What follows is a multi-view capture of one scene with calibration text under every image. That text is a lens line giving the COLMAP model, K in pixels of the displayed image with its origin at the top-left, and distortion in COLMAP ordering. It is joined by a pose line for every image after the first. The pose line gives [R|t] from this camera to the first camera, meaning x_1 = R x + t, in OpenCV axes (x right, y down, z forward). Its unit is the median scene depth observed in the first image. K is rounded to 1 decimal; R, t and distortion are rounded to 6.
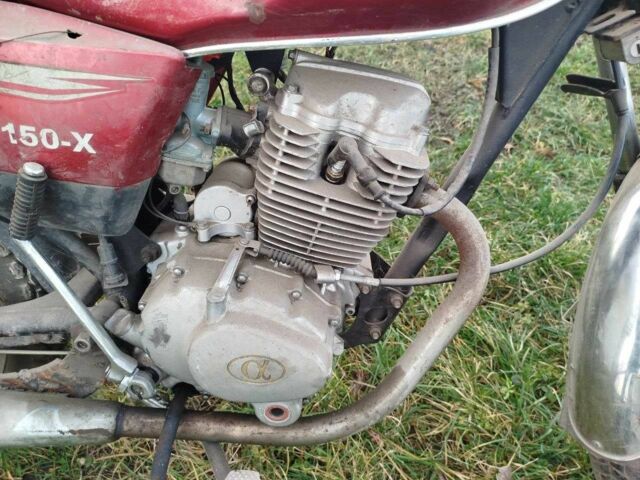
lens RADIAL K [[433.6, 0, 323.8], [0, 433.6, 238.8], [0, 0, 1]] dist [-0.009673, 0.002132]
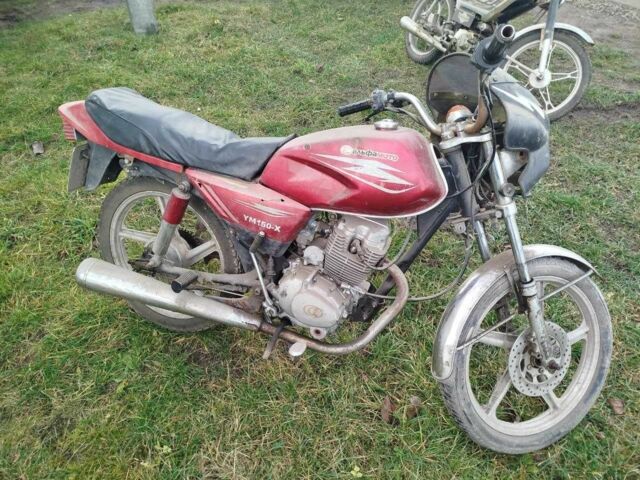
lens RADIAL K [[433.6, 0, 319.5], [0, 433.6, 239.2], [0, 0, 1]] dist [-0.009673, 0.002132]
pose [[0.950152, 0.179502, -0.254931, 0.515873], [-0.204811, 0.975827, -0.076253, 0.041311], [0.235081, 0.124665, 0.963948, -1.765553]]
